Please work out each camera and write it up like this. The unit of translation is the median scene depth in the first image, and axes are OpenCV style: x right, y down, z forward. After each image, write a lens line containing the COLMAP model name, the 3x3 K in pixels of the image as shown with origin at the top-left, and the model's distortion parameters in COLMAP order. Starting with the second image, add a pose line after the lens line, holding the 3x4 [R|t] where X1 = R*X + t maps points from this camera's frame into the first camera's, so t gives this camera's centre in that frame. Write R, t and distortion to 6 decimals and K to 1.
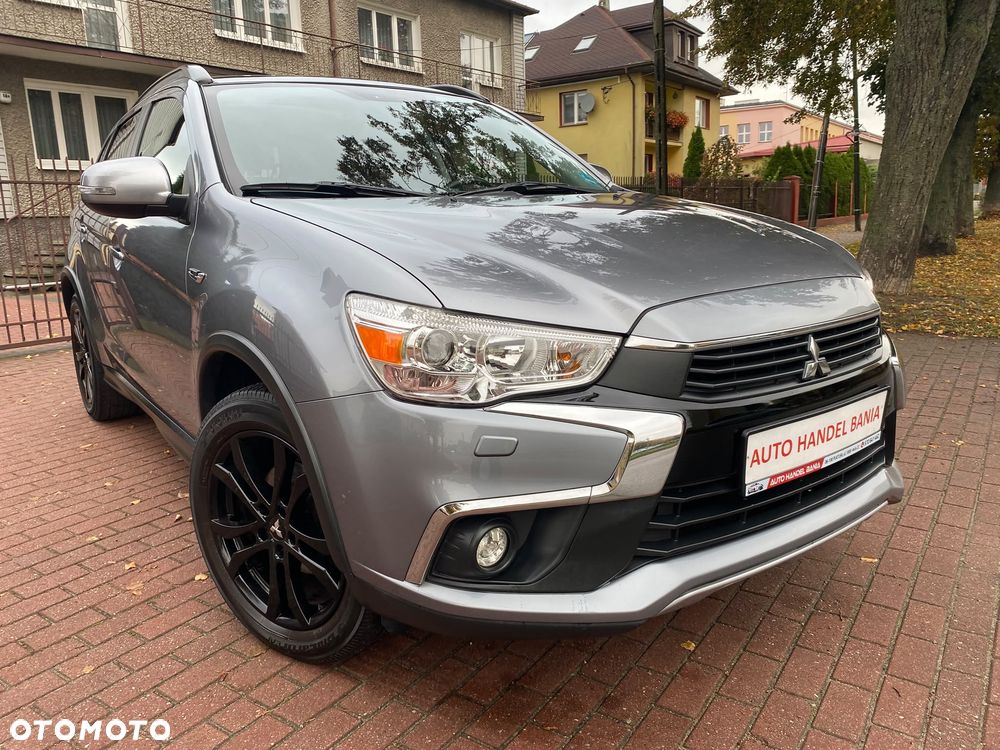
lens RADIAL K [[760.0, 0, 500.7], [0, 760.0, 371.7], [0, 0, 1]] dist [0.004305, -0.004836]
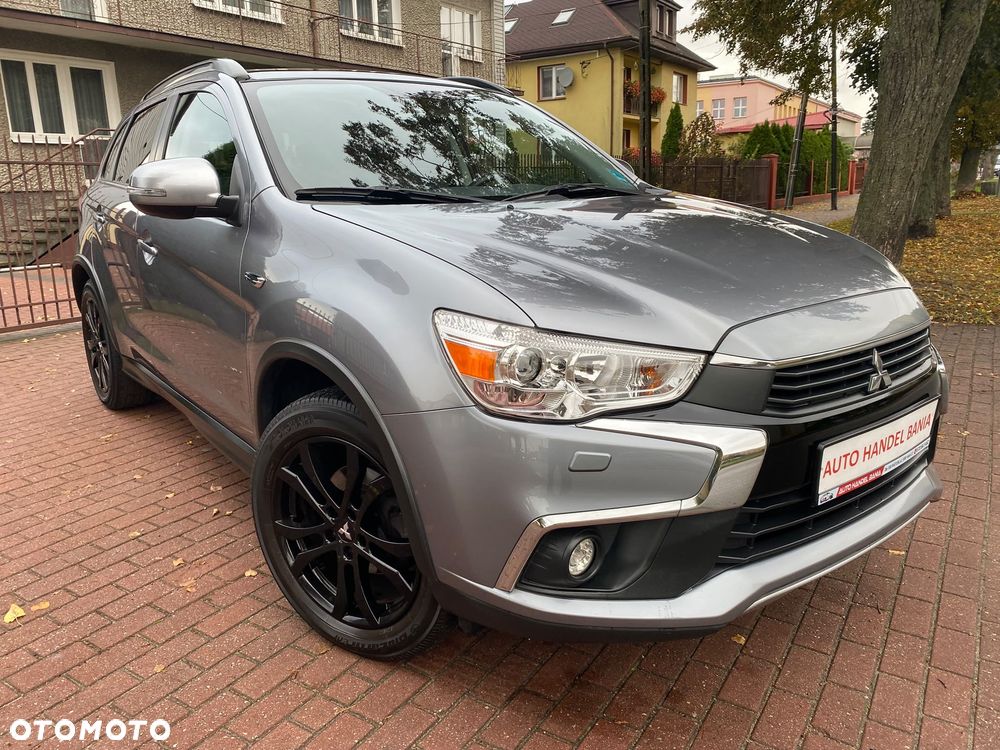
lens RADIAL K [[759.4, 0, 495.8], [0, 759.4, 369.5], [0, 0, 1]] dist [0.004951, -0.005544]
pose [[0.999572, 0.000994, 0.029254, -0.116275], [-0.001893, 0.999526, 0.030730, -0.041628], [-0.029210, -0.030773, 0.999100, -0.022284]]
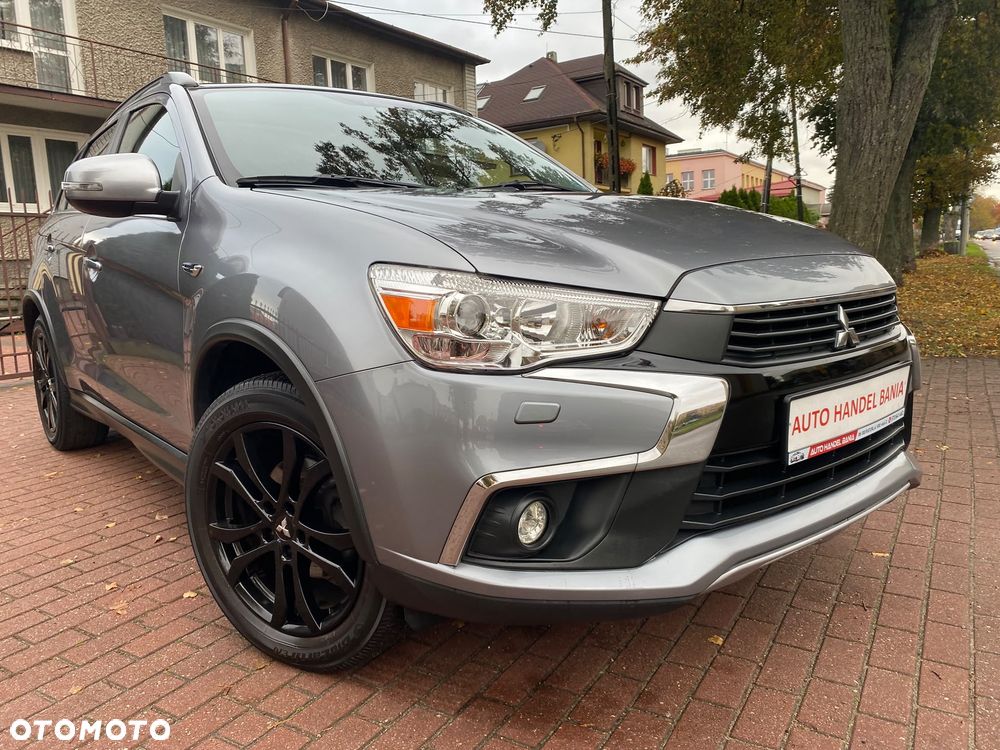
lens RADIAL K [[760.1, 0, 494.9], [0, 760.1, 373.2], [0, 0, 1]] dist [0.006647, -0.008063]
pose [[0.998411, -0.017681, 0.053513, -0.076912], [0.020776, 0.998110, -0.057834, 0.071959], [-0.052389, 0.058854, 0.996891, 0.034430]]
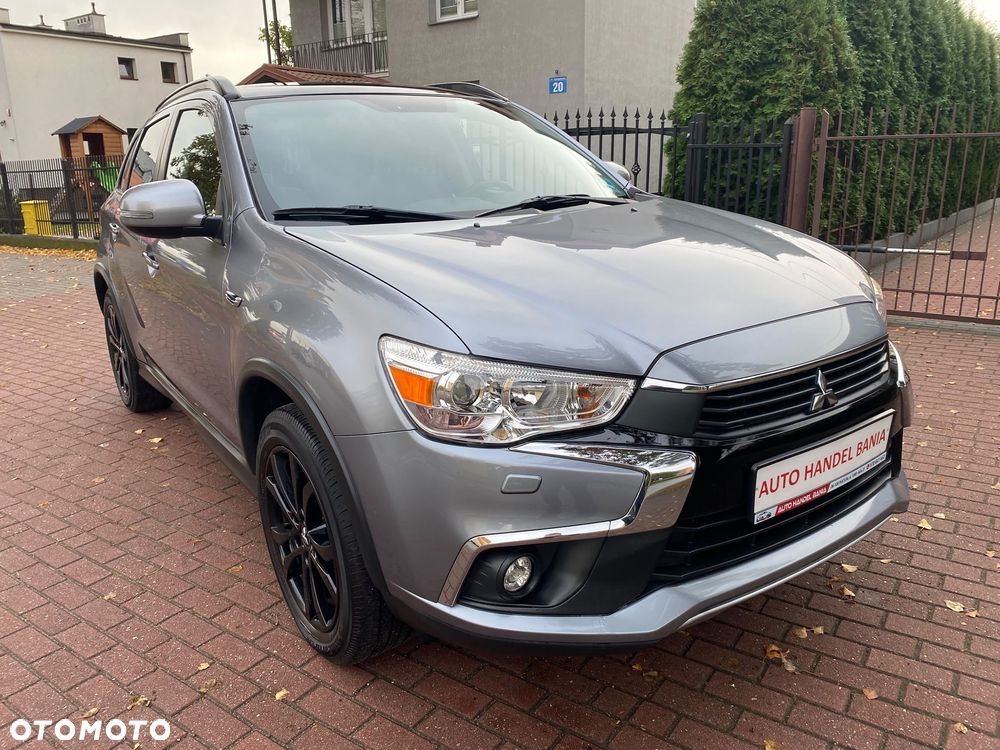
lens RADIAL K [[760.0, 0, 500.7], [0, 760.0, 371.7], [0, 0, 1]] dist [0.004305, -0.004836]
pose [[0.999685, -0.006879, -0.024122, -0.005812], [0.008099, 0.998674, 0.050844, -0.081945], [0.023740, -0.051023, 0.998415, -0.050411]]
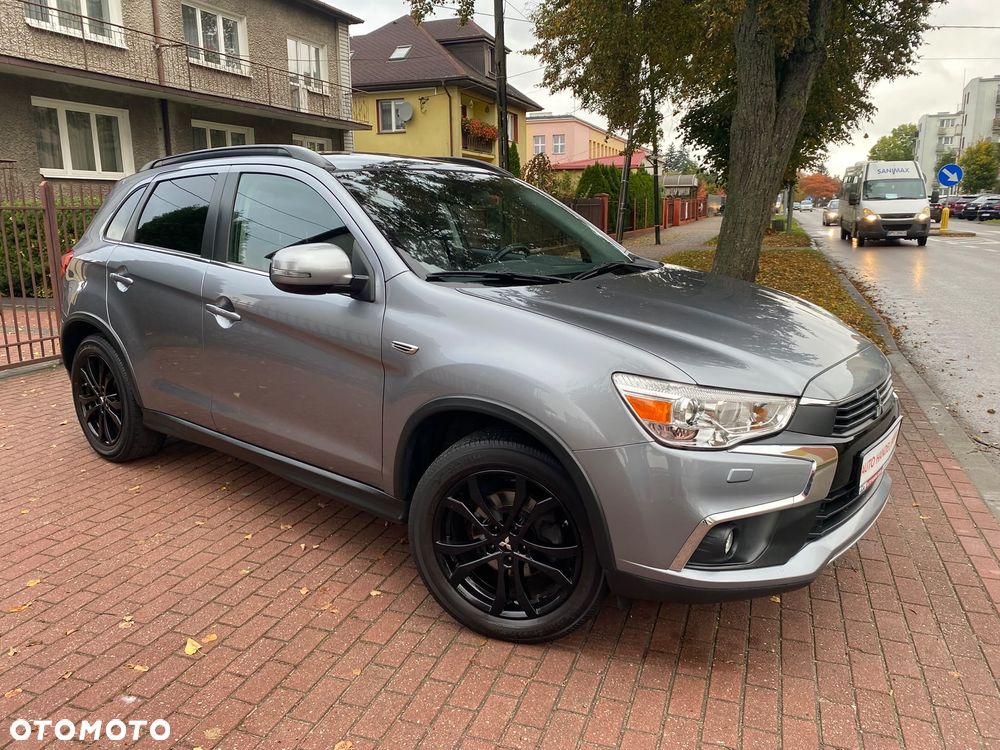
lens RADIAL K [[755.1, 0, 510.0], [0, 755.1, 376.9], [0, 0, 1]] dist [0.005156, -0.002008]
pose [[0.963600, -0.033403, 0.265254, -0.596775], [0.031790, 0.999441, 0.010374, -0.091717], [-0.265452, -0.001564, 0.964123, -0.246457]]
